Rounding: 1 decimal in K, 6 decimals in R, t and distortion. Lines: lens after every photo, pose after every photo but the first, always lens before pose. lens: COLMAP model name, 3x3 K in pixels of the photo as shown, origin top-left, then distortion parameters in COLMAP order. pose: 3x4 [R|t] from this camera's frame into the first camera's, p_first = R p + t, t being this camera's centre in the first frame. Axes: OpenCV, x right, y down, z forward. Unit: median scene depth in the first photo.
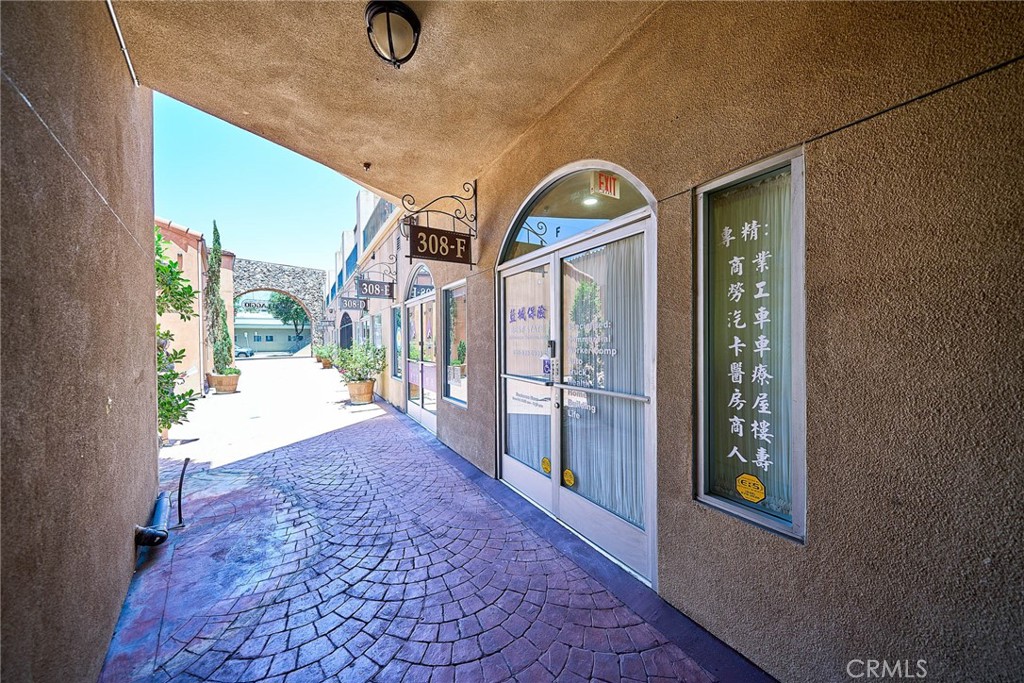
lens RADIAL K [[349.9, 0, 520.2], [0, 349.9, 343.6], [0, 0, 1]] dist [0.001504, -0.001279]
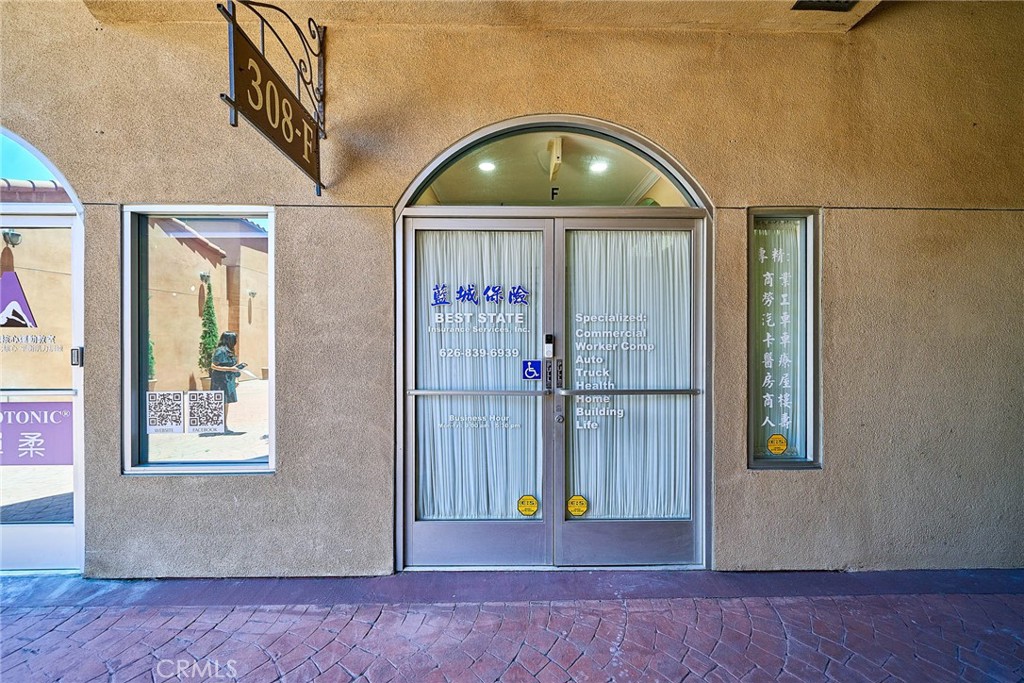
lens RADIAL K [[349.9, 0, 514.5], [0, 349.9, 342.1], [0, 0, 1]] dist [0.001504, -0.001279]
pose [[0.512695, 0.002109, 0.858568, -0.988890], [0.003440, 0.999984, -0.004510, 0.017826], [-0.858564, 0.005266, 0.512679, 1.128242]]
